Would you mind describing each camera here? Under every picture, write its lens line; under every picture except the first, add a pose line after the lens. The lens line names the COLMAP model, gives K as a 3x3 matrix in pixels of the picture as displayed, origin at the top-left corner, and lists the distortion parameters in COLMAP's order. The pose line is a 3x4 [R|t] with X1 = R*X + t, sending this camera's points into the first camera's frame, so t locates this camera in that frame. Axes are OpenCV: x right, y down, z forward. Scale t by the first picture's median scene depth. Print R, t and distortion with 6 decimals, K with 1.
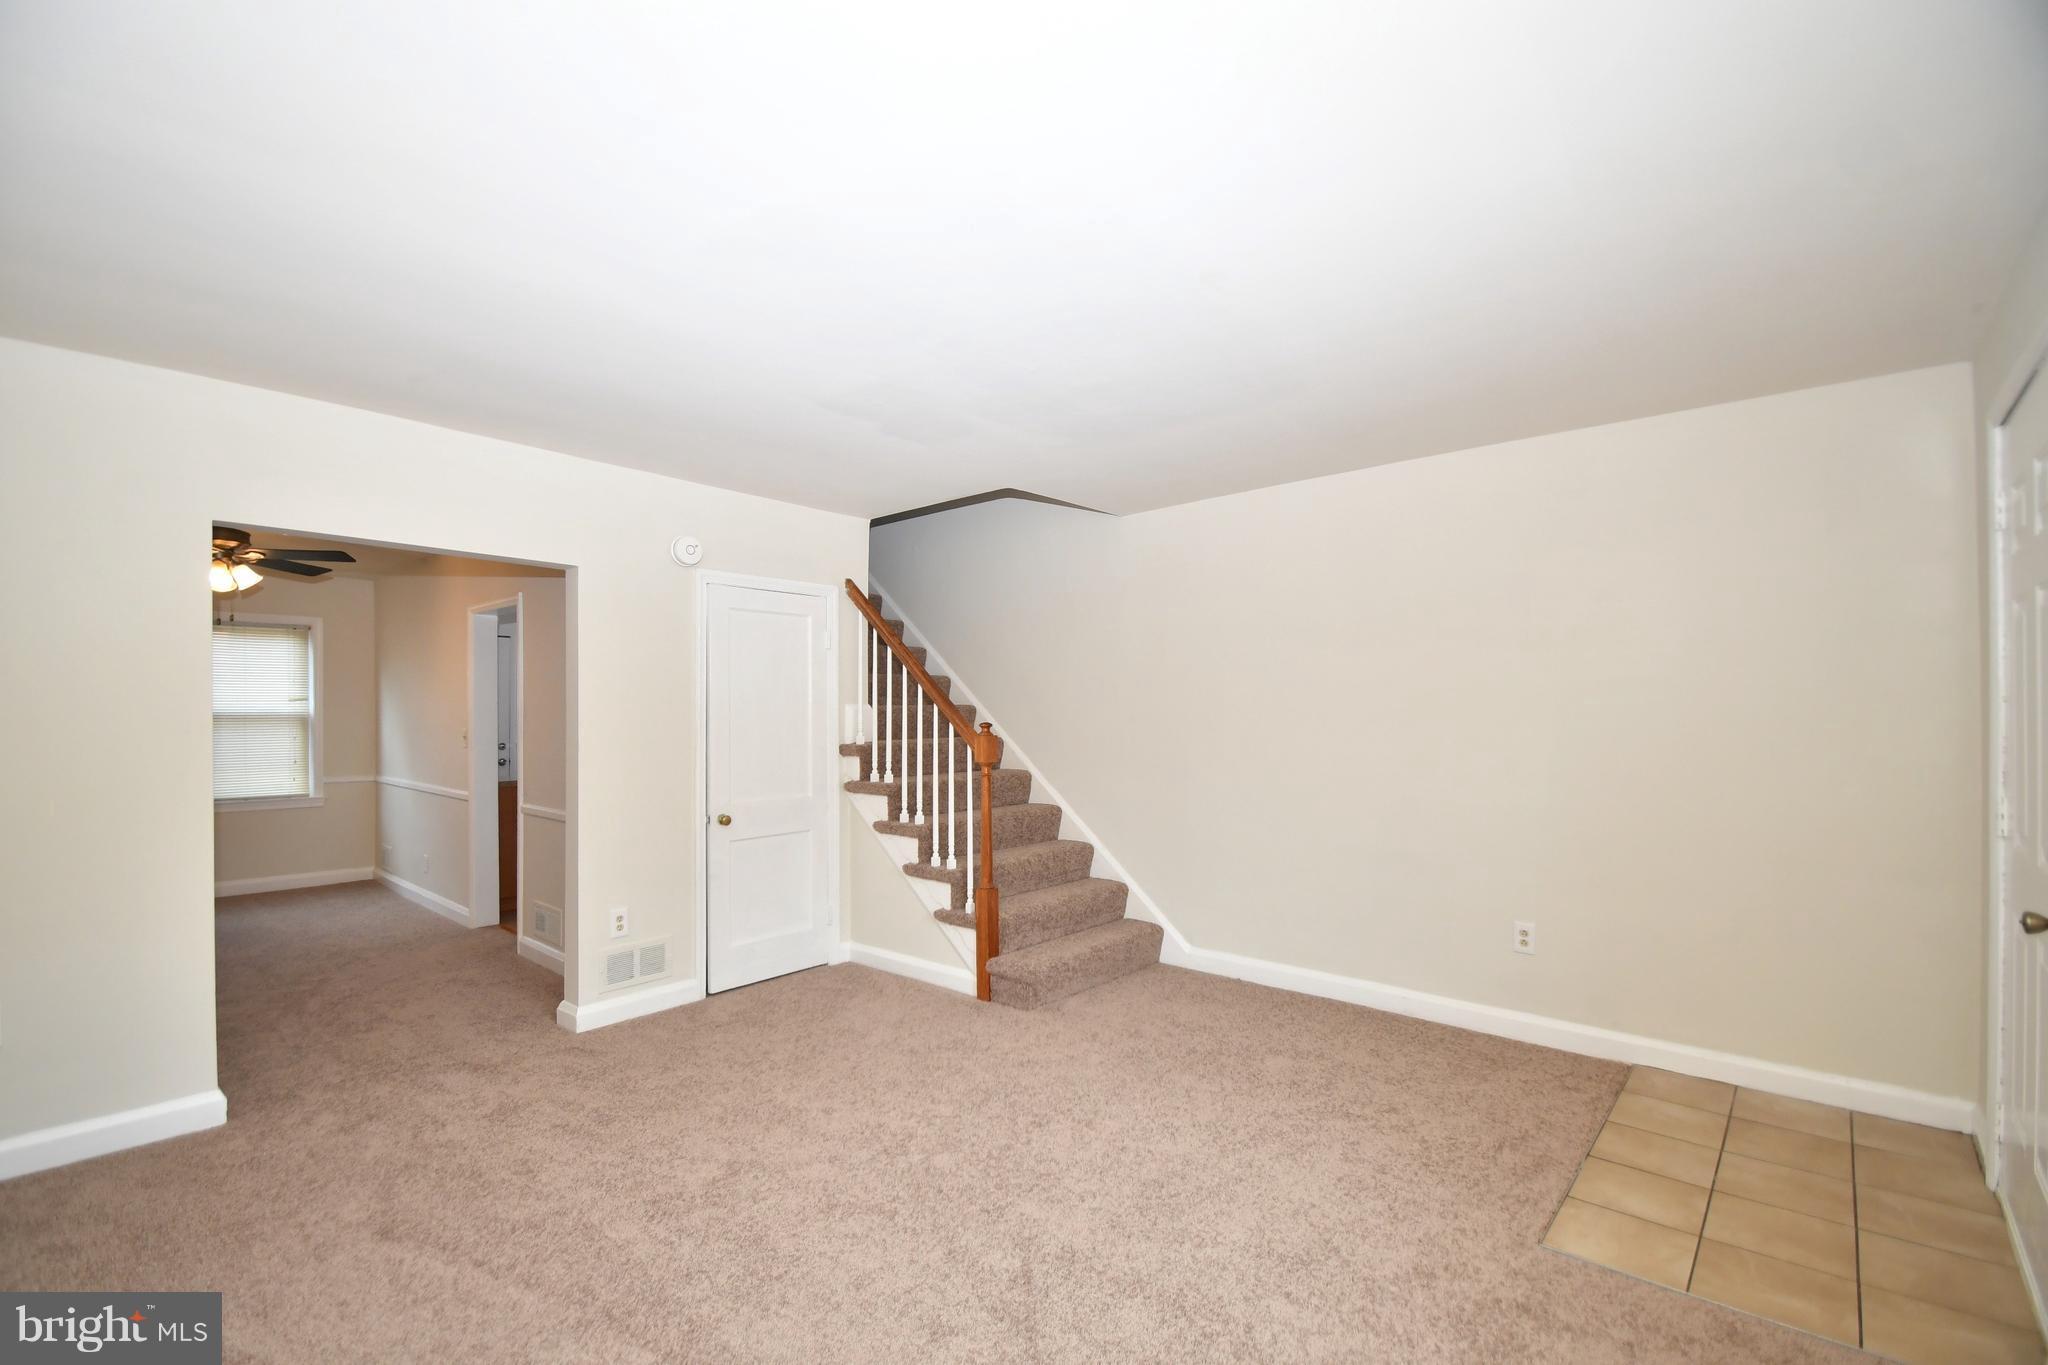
lens RADIAL K [[897.7, 0, 1007.3], [0, 897.7, 710.8], [0, 0, 1]] dist [0.002368, -0.010663]
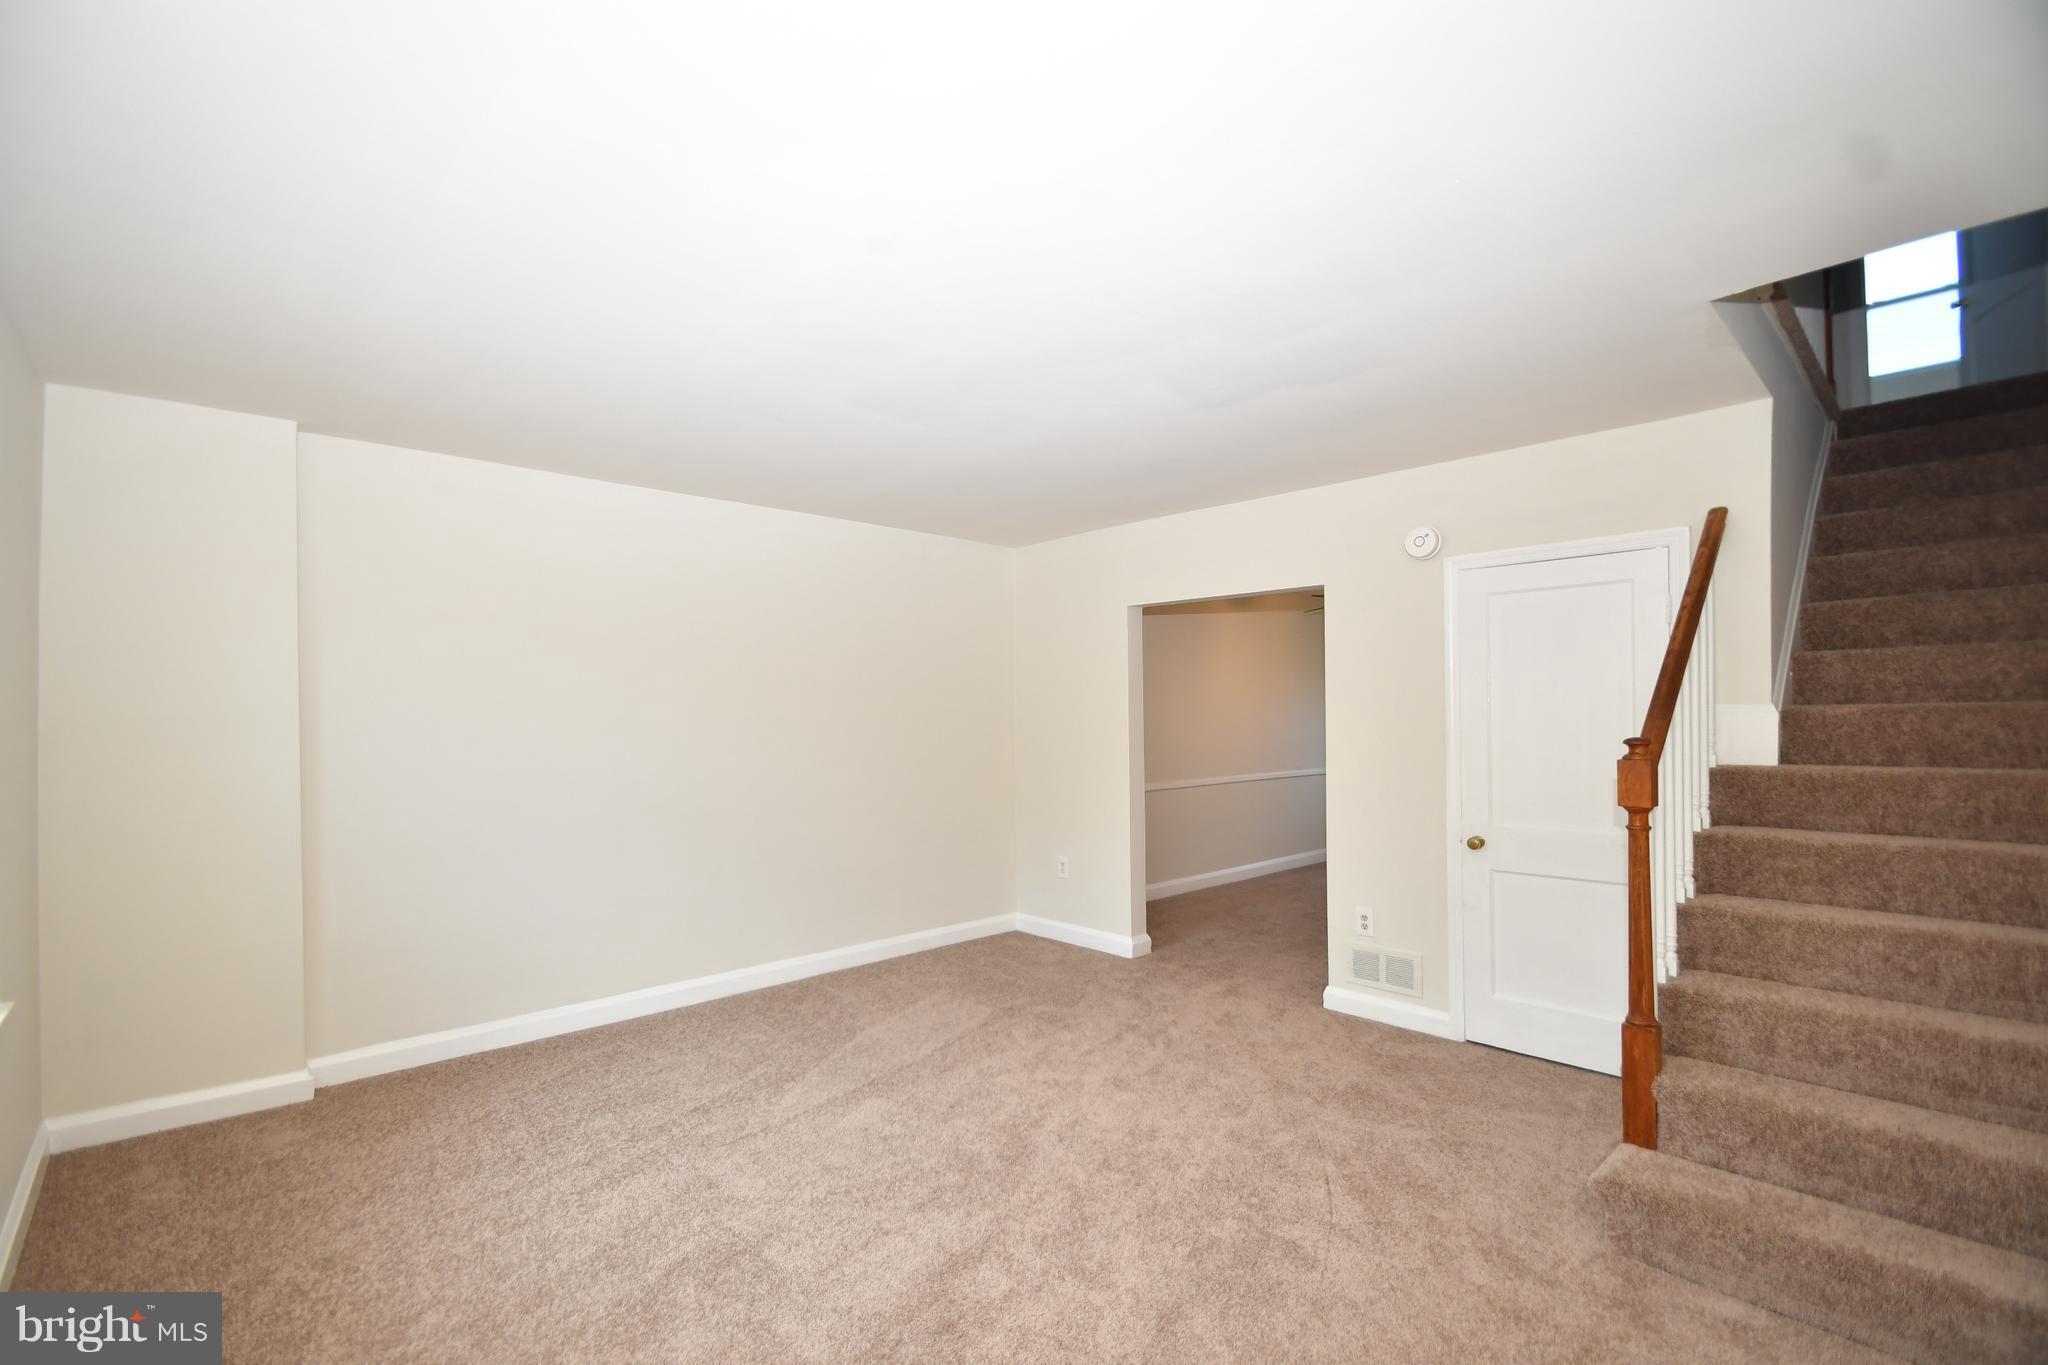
lens RADIAL K [[897.7, 0, 1007.3], [0, 897.7, 710.8], [0, 0, 1]] dist [0.002368, -0.010663]
pose [[-0.094191, -0.000781, -0.995554, 0.637309], [0.001312, 0.999999, -0.000909, -0.004774], [0.995553, -0.001391, -0.094190, 0.698790]]
